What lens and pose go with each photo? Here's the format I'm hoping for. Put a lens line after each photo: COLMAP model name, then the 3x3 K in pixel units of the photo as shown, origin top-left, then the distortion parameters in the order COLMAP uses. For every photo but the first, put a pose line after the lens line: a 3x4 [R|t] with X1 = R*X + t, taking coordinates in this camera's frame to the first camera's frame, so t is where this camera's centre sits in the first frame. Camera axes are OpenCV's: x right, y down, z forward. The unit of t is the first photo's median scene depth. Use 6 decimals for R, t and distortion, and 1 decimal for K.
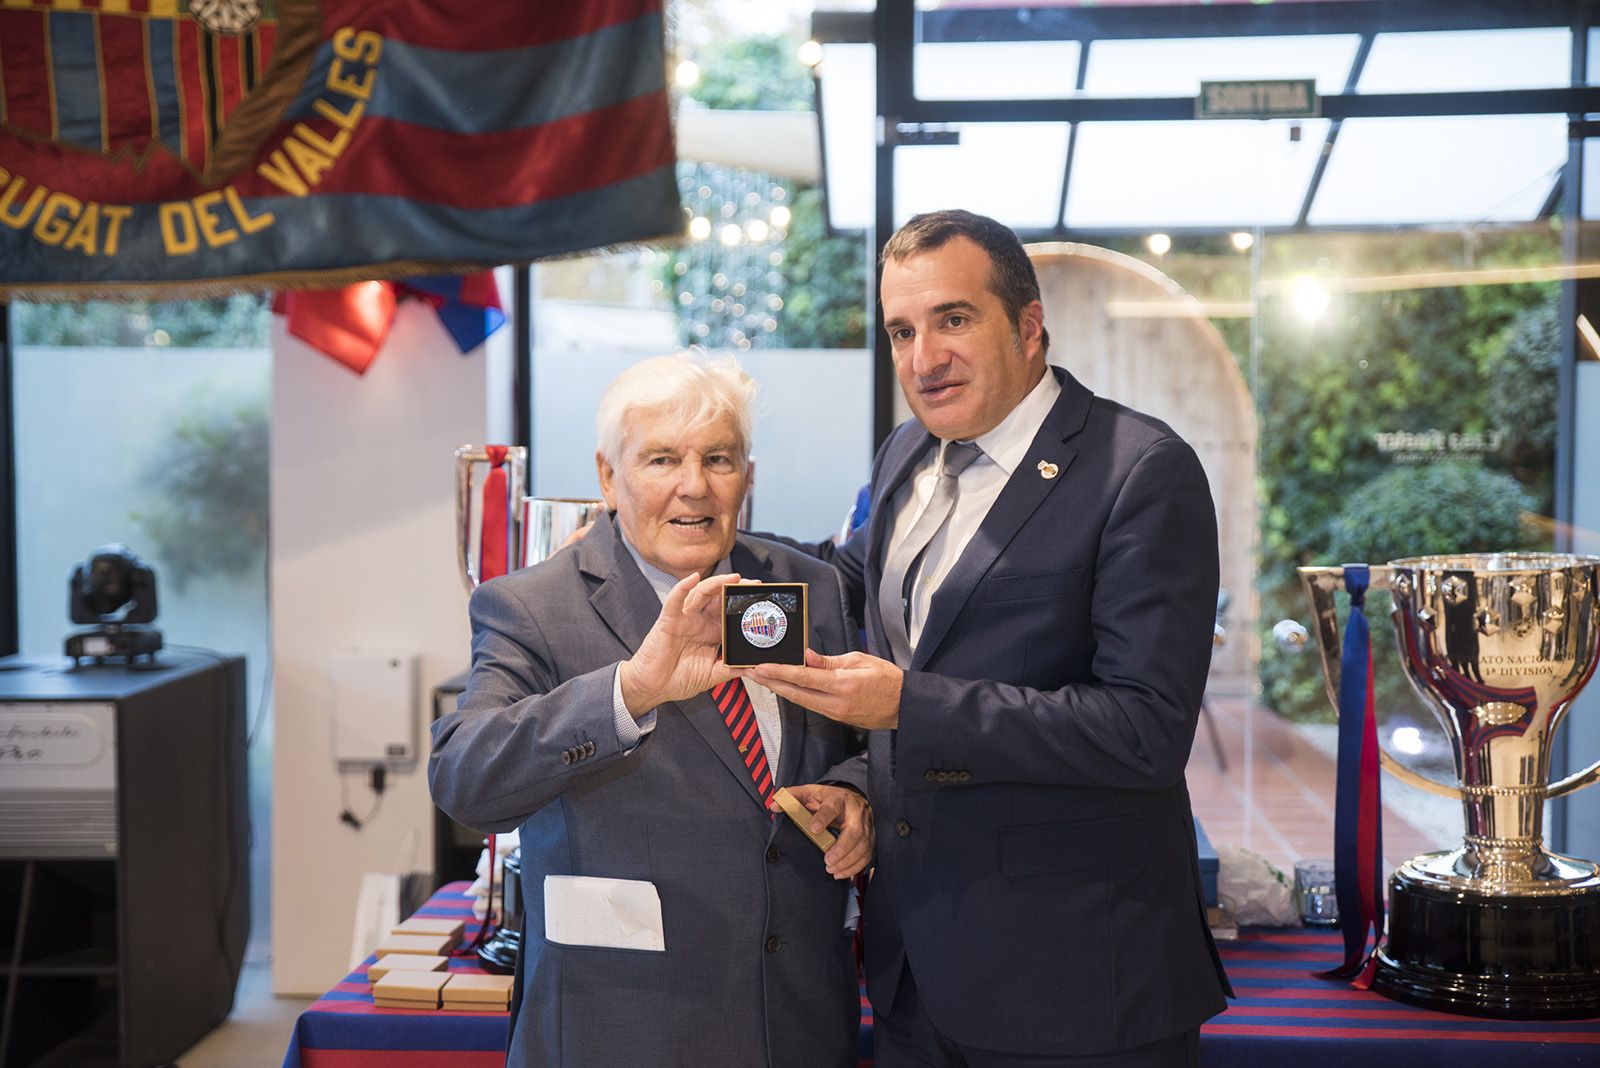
lens RADIAL K [[2388.0, 0, 788.3], [0, 2388.0, 542.5], [0, 0, 1]] dist [0.105671, 0.000000]
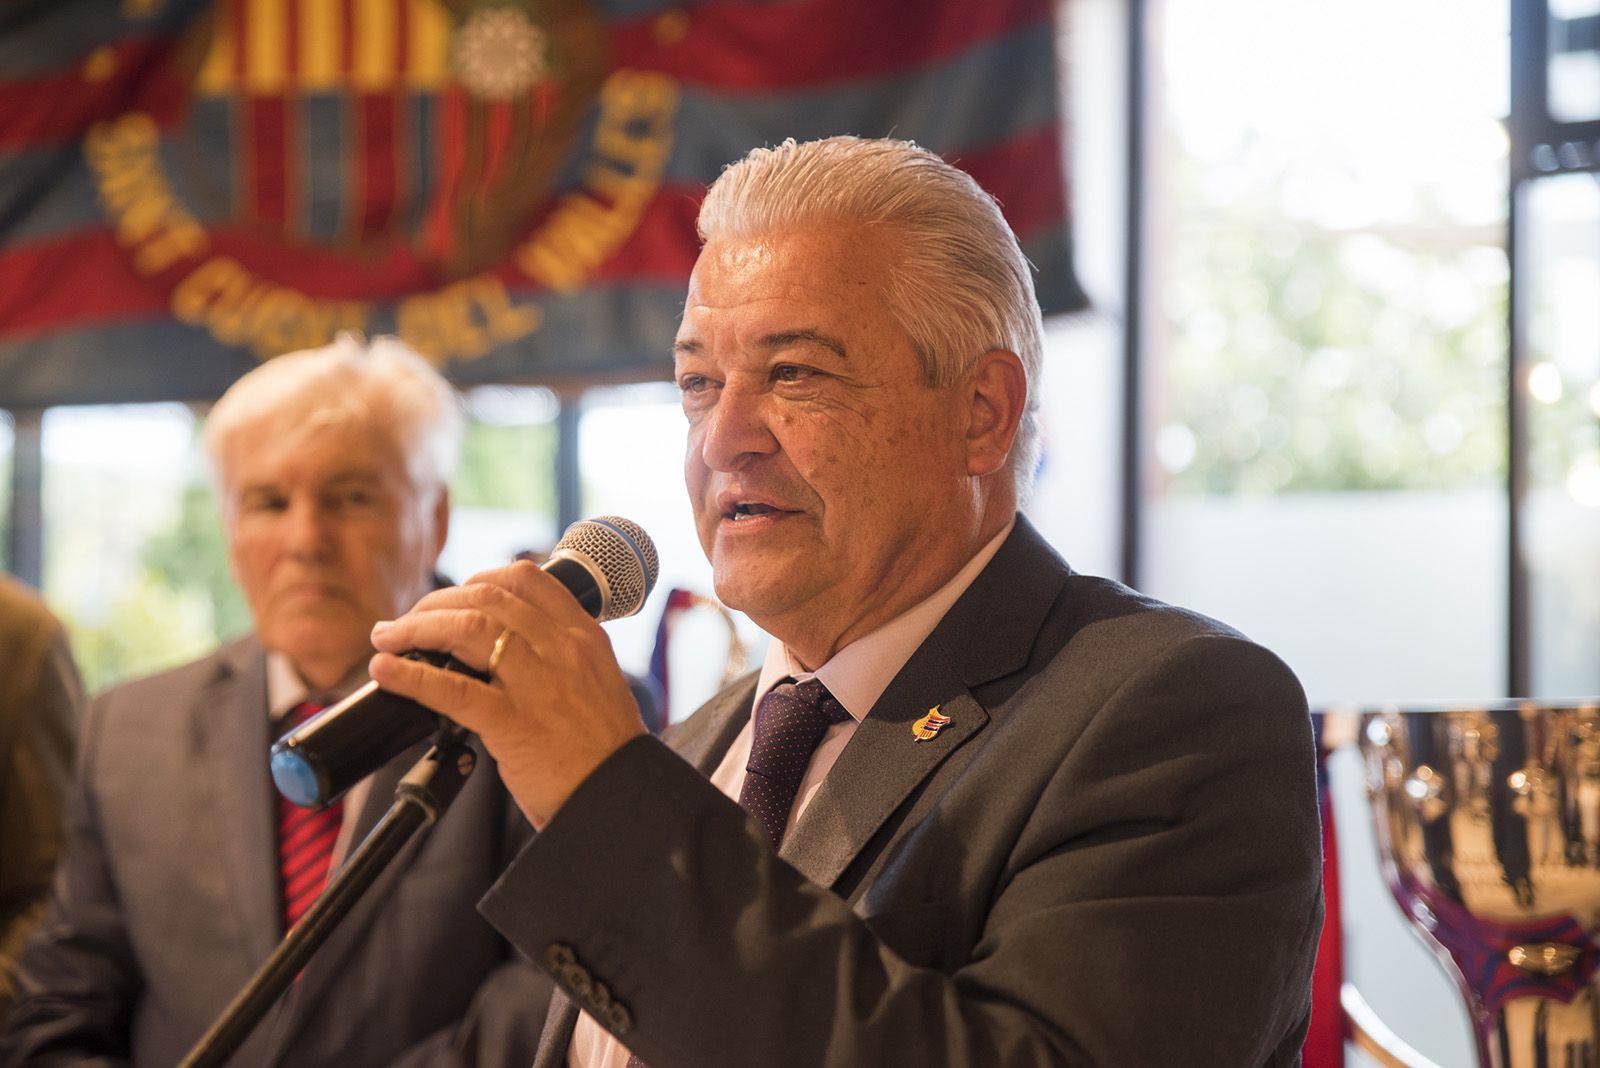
lens RADIAL K [[3025.9, 0, 762.2], [0, 3025.9, 534.5], [0, 0, 1]] dist [0.178871, 0.000000]
pose [[0.849551, -0.016636, -0.527245, 0.365188], [-0.042084, 0.994179, -0.099180, 0.033545], [0.525826, 0.106447, 0.843905, 0.183002]]
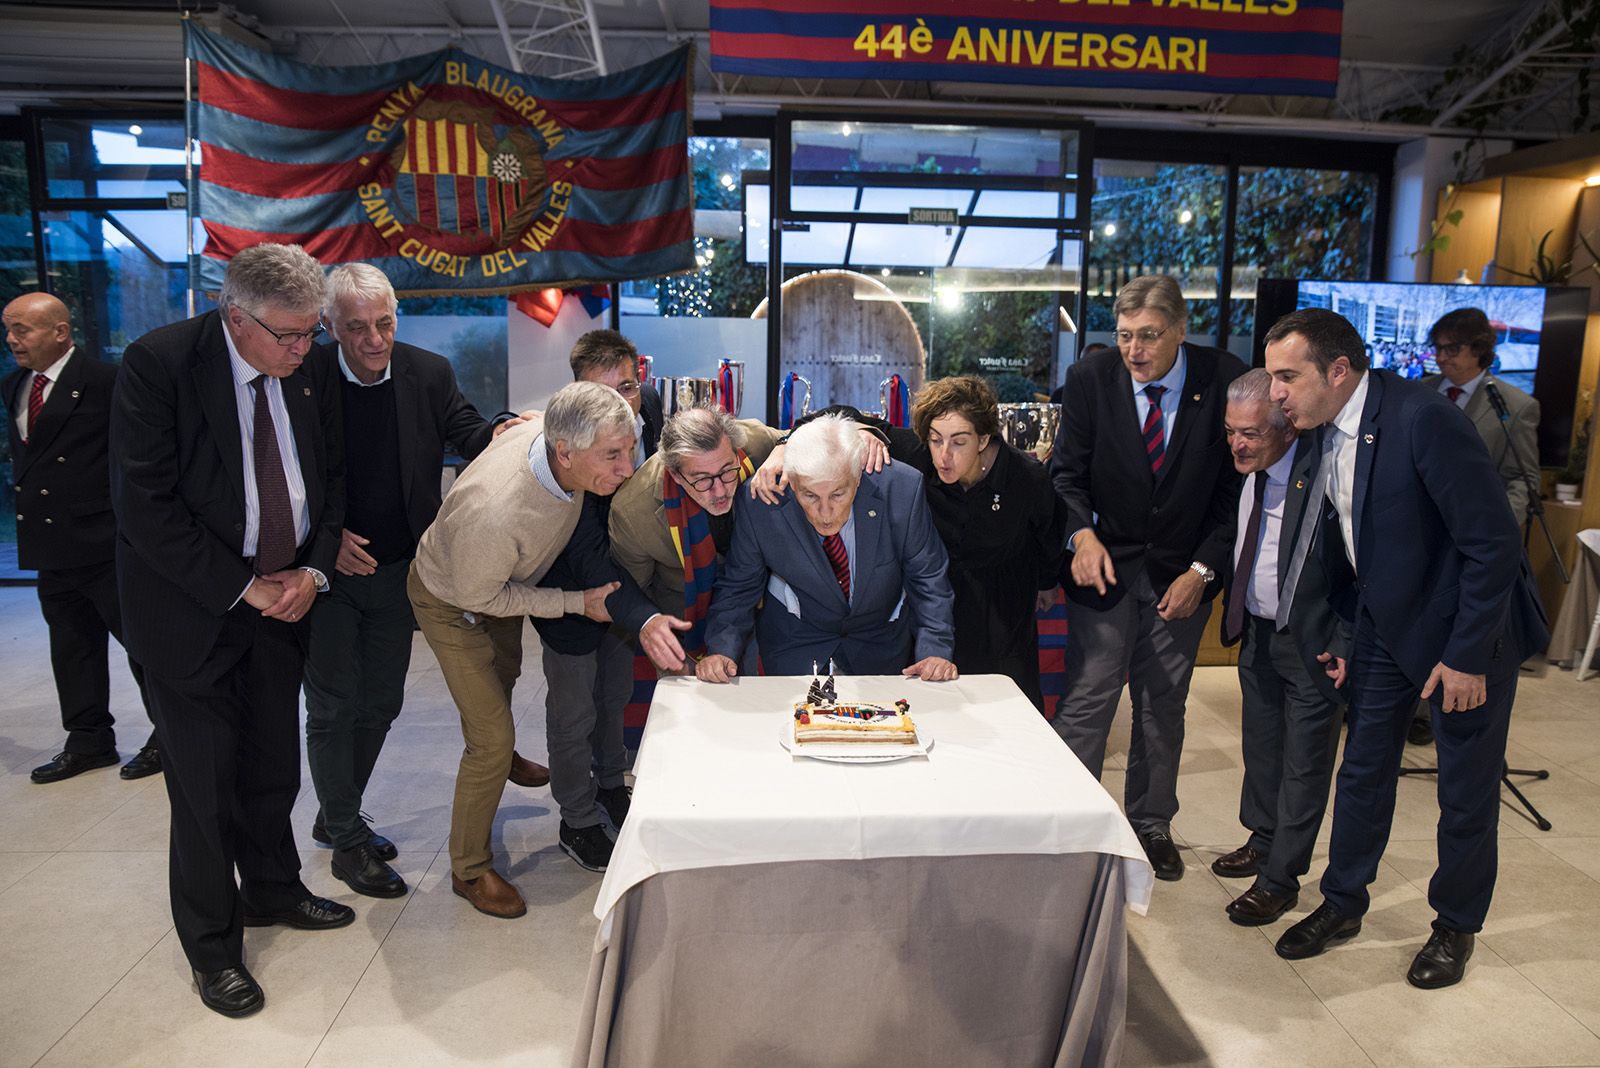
lens RADIAL K [[1158.7, 0, 815.6], [0, 1158.7, 565.1], [0, 0, 1]] dist [-0.126627, 0.085697]
pose [[0.994422, -0.003762, 0.105412, -0.047791], [-0.010257, 0.991179, 0.132131, 0.010424], [-0.104979, -0.132475, 0.985611, -0.173812]]
